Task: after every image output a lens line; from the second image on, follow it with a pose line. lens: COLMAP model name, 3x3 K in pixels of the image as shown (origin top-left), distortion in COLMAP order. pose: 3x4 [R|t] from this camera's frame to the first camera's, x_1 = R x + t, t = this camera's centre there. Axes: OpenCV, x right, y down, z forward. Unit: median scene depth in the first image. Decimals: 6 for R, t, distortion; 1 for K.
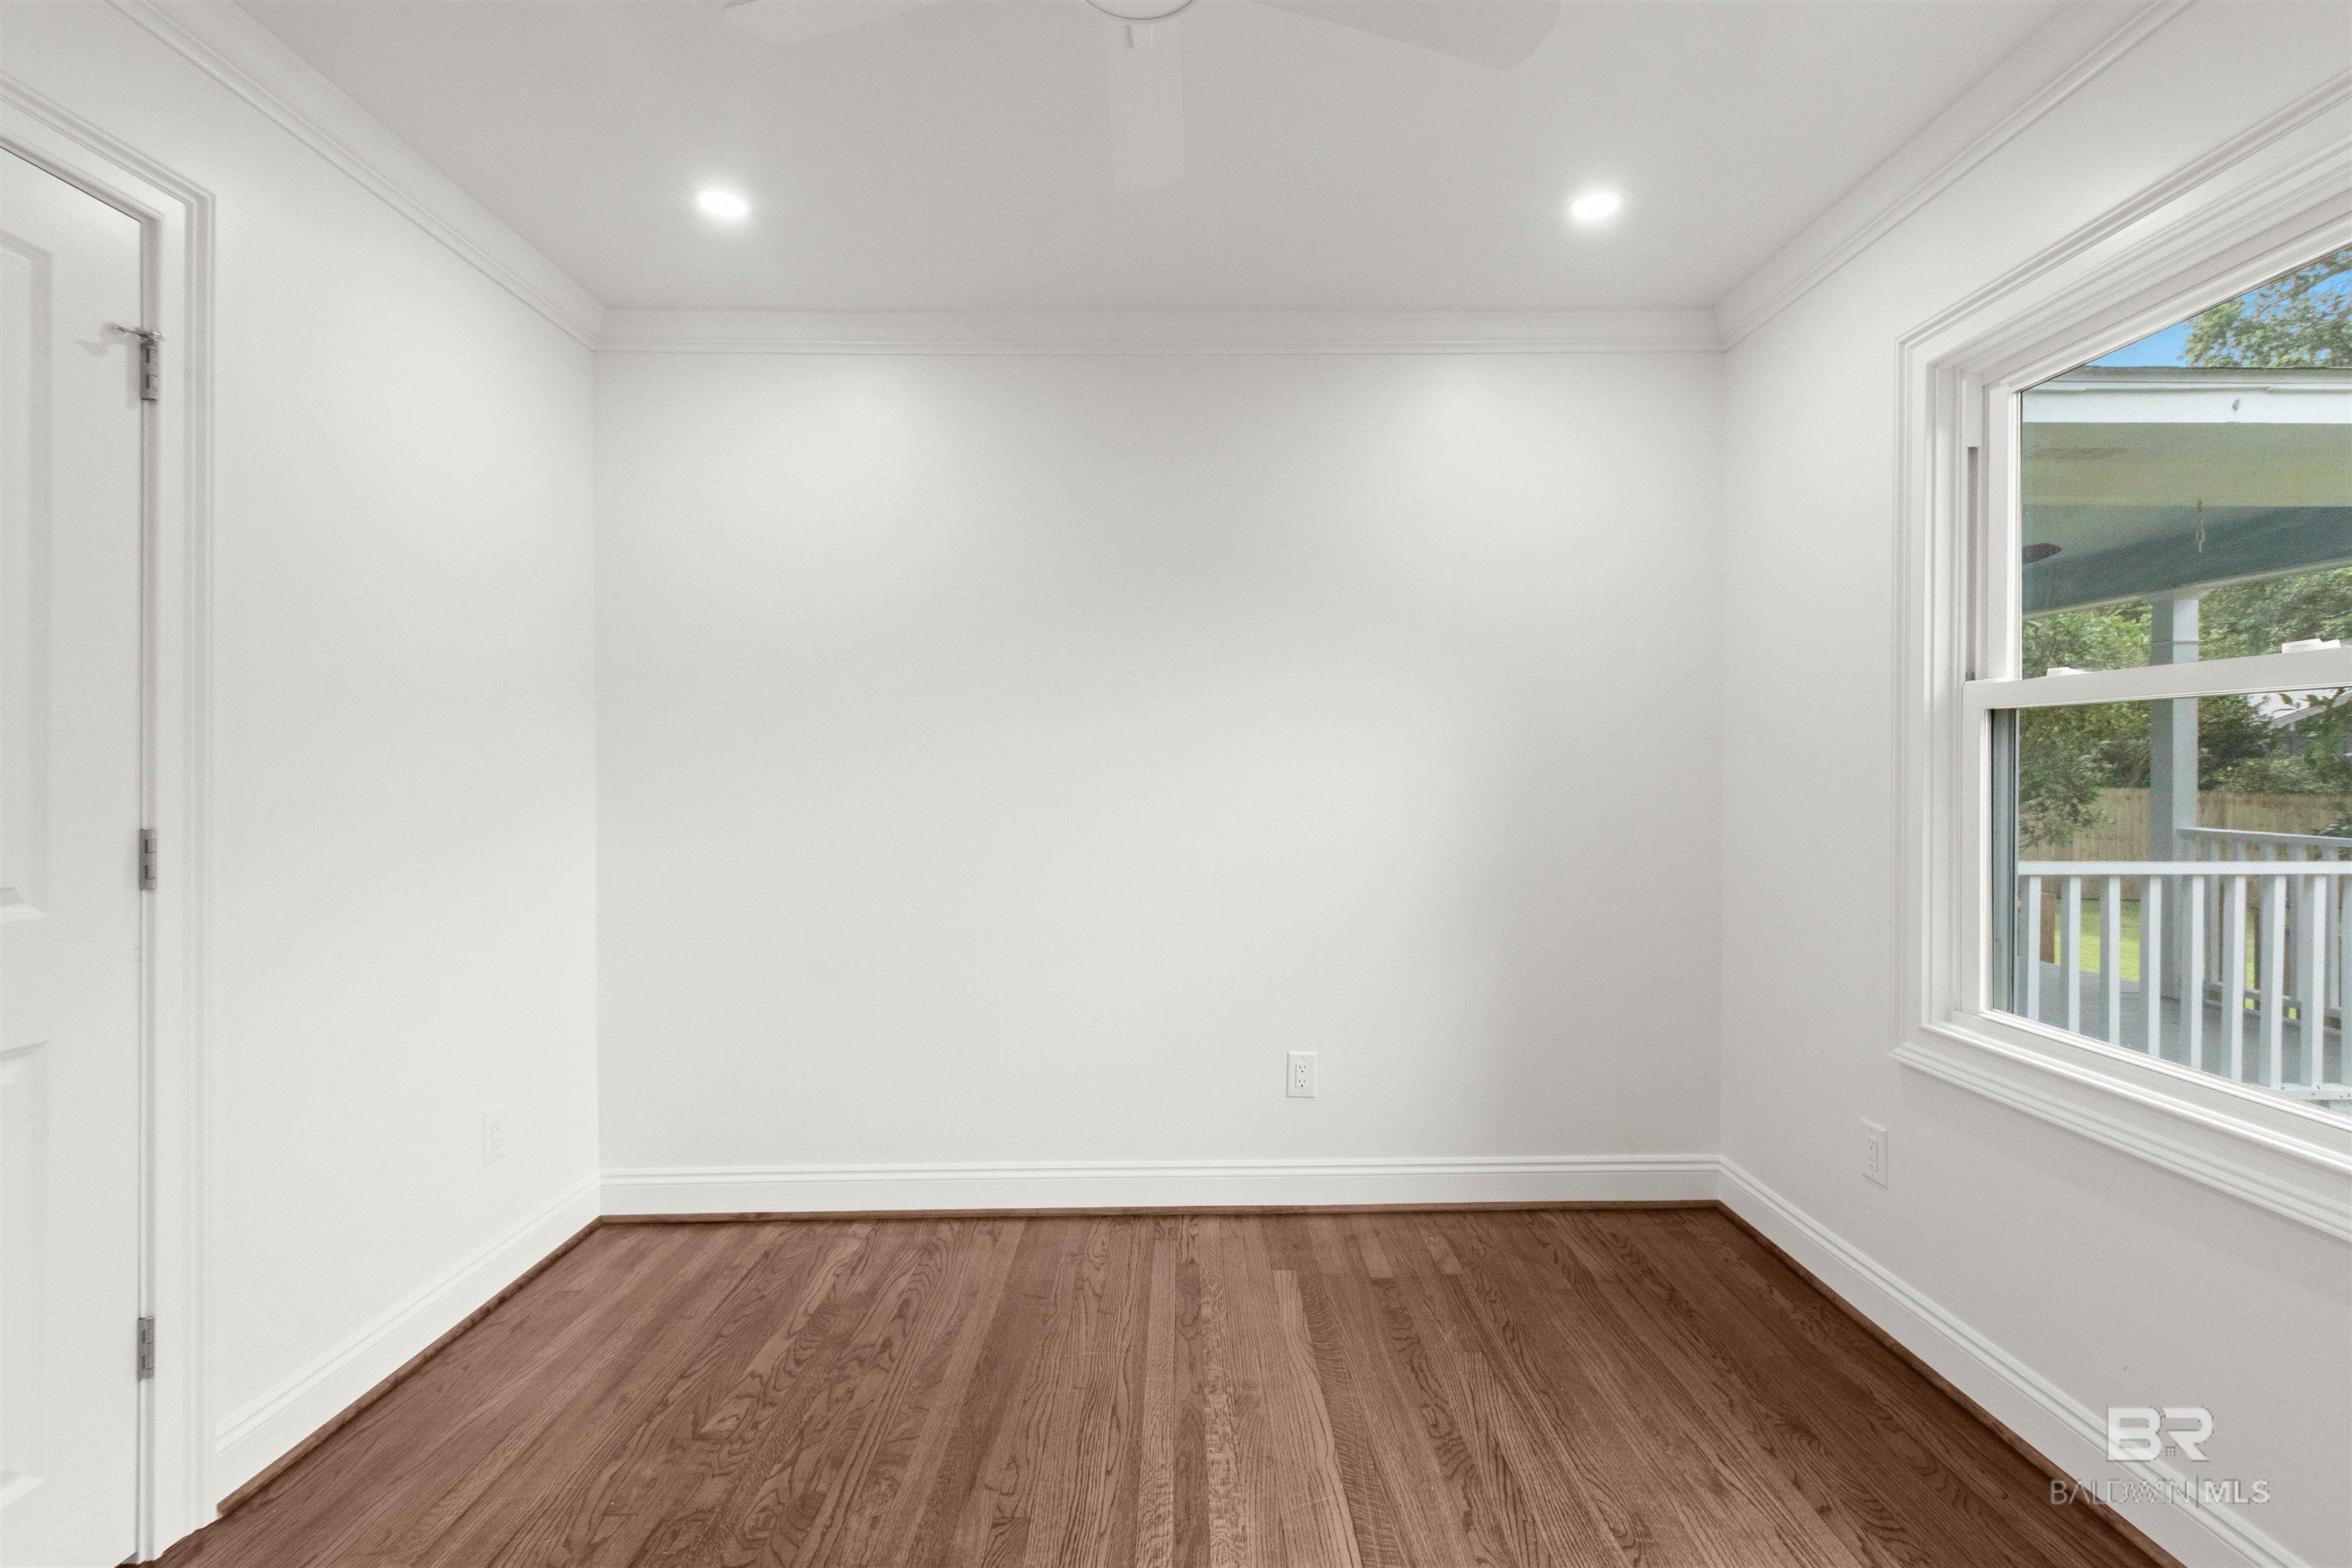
lens RADIAL K [[1086.9, 0, 1181.1], [0, 1086.9, 754.9], [0, 0, 1]] dist [0.004465, -0.000634]
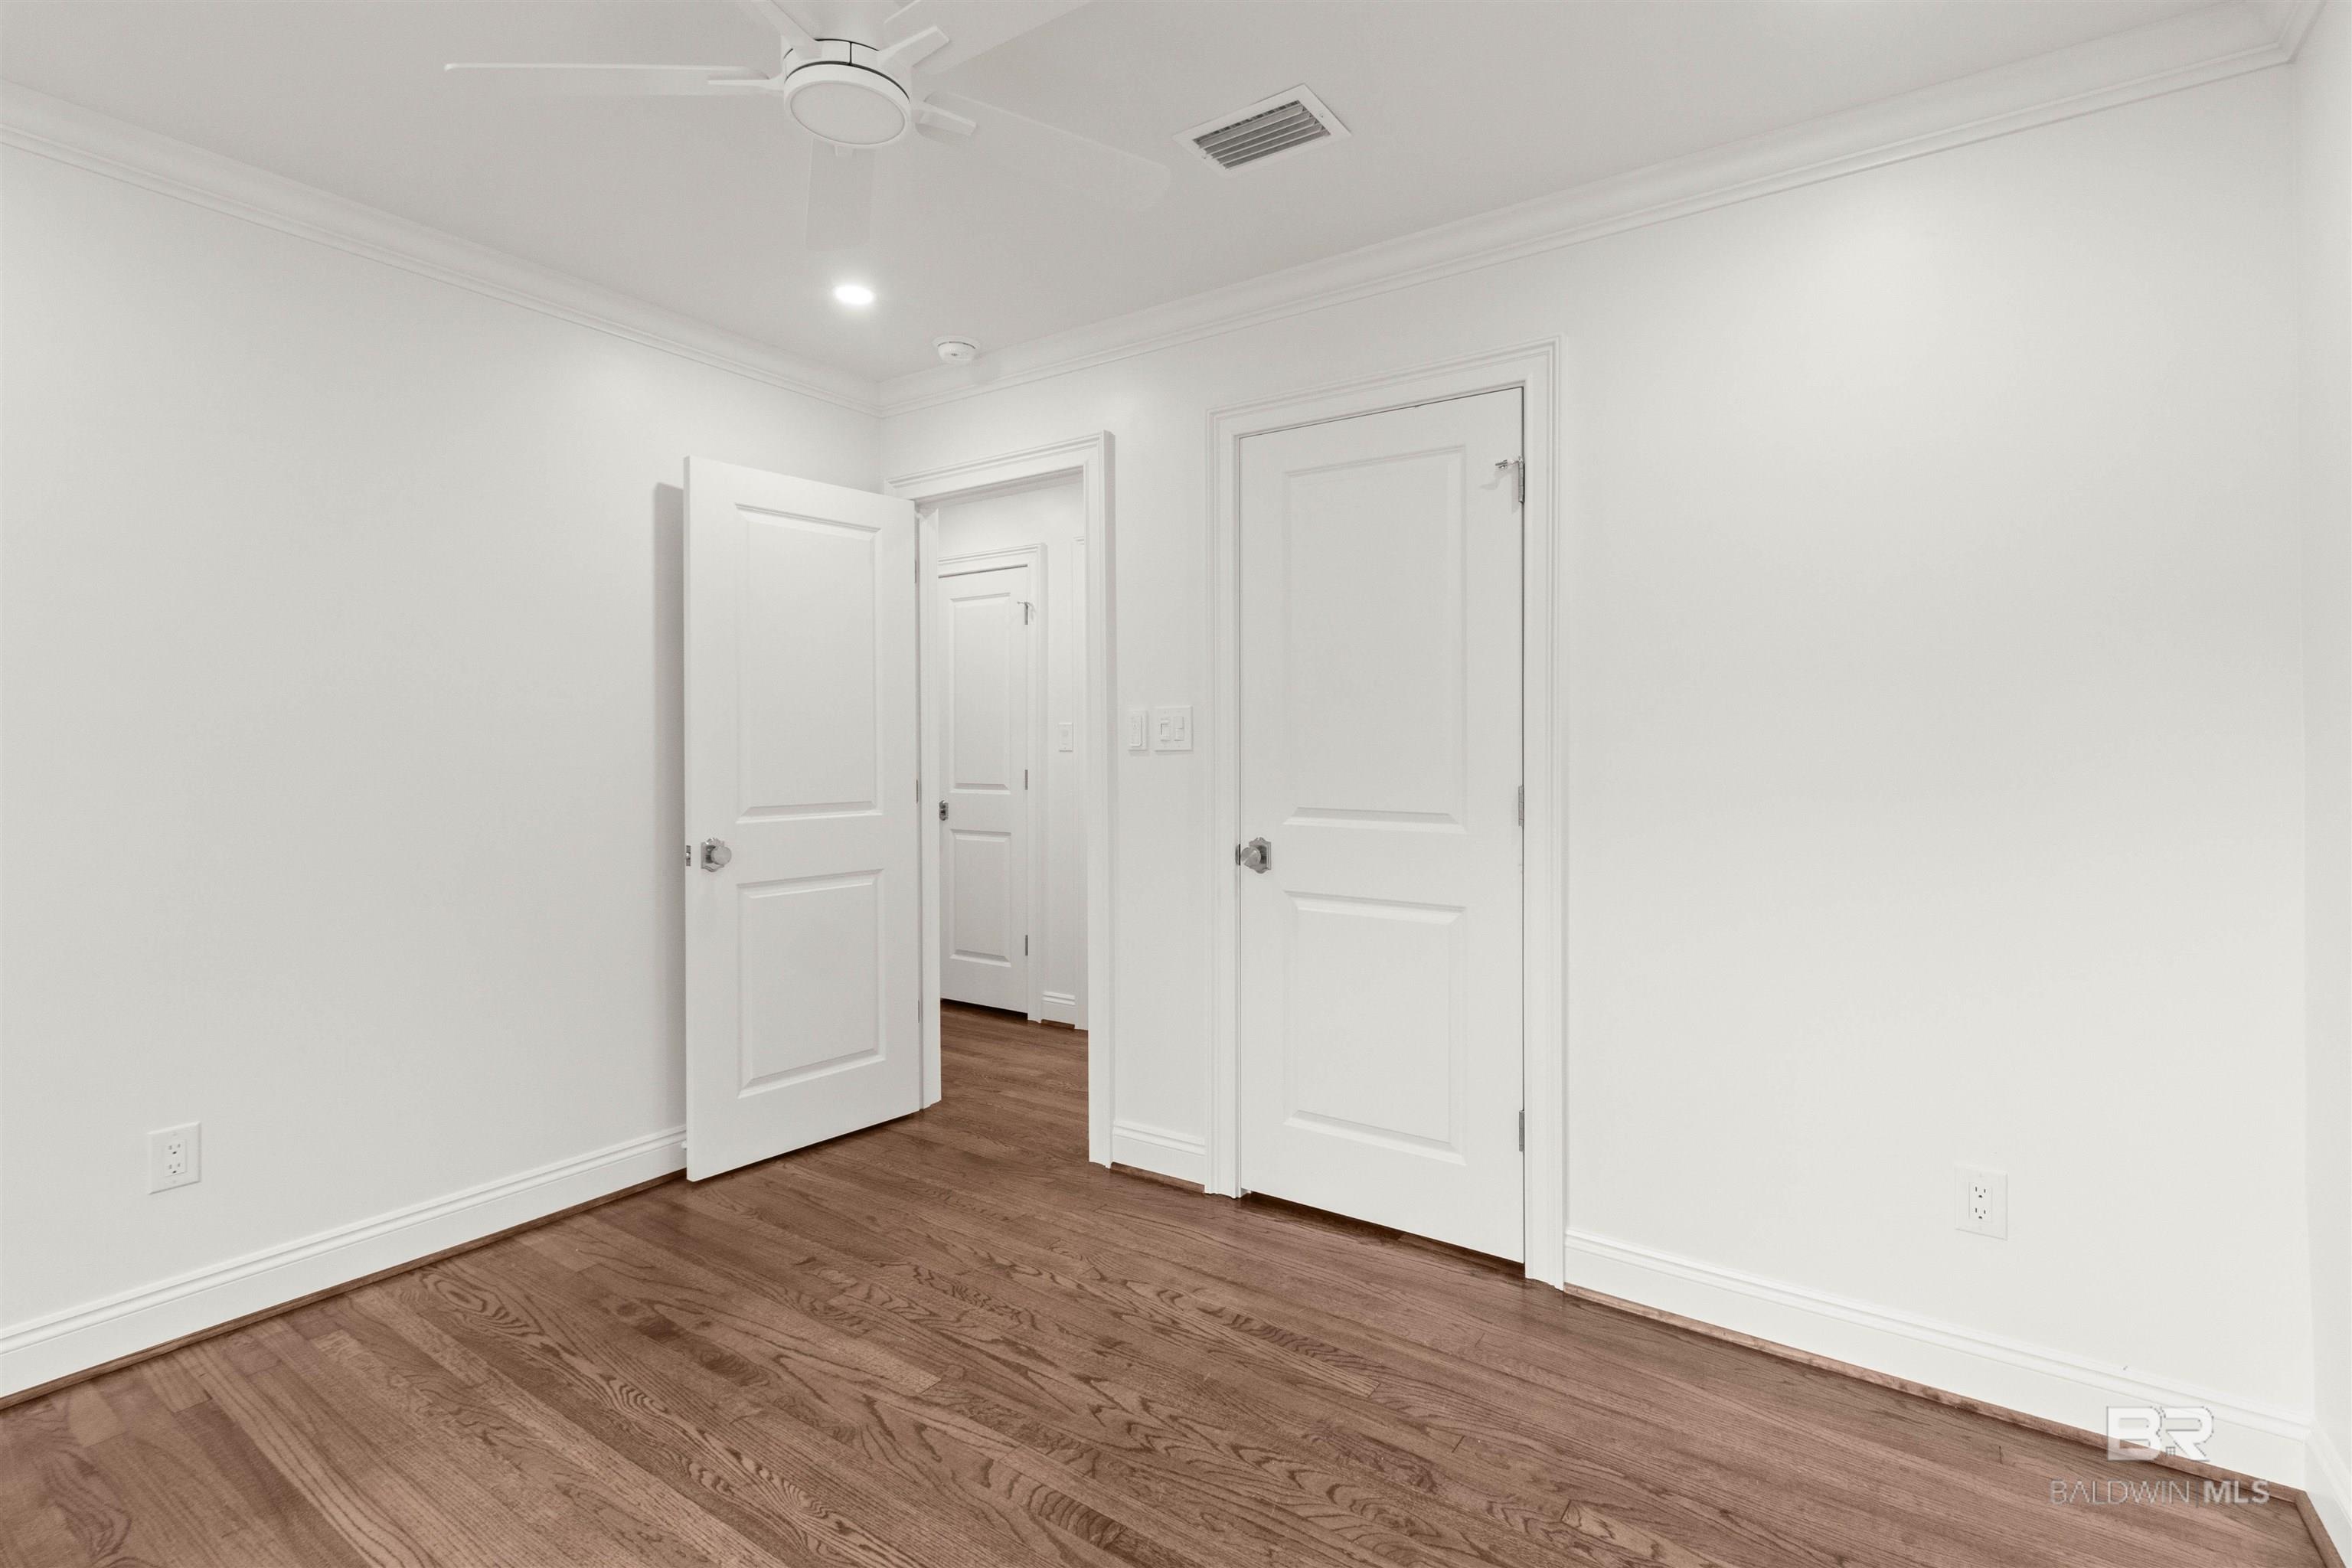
lens RADIAL K [[1086.9, 0, 1181.1], [0, 1086.9, 754.9], [0, 0, 1]] dist [0.004465, -0.000634]
pose [[-0.566153, 0.010668, -0.824231, 0.488404], [0.012611, 0.999911, 0.004280, 0.005736], [0.824204, -0.007971, -0.566237, 1.299023]]
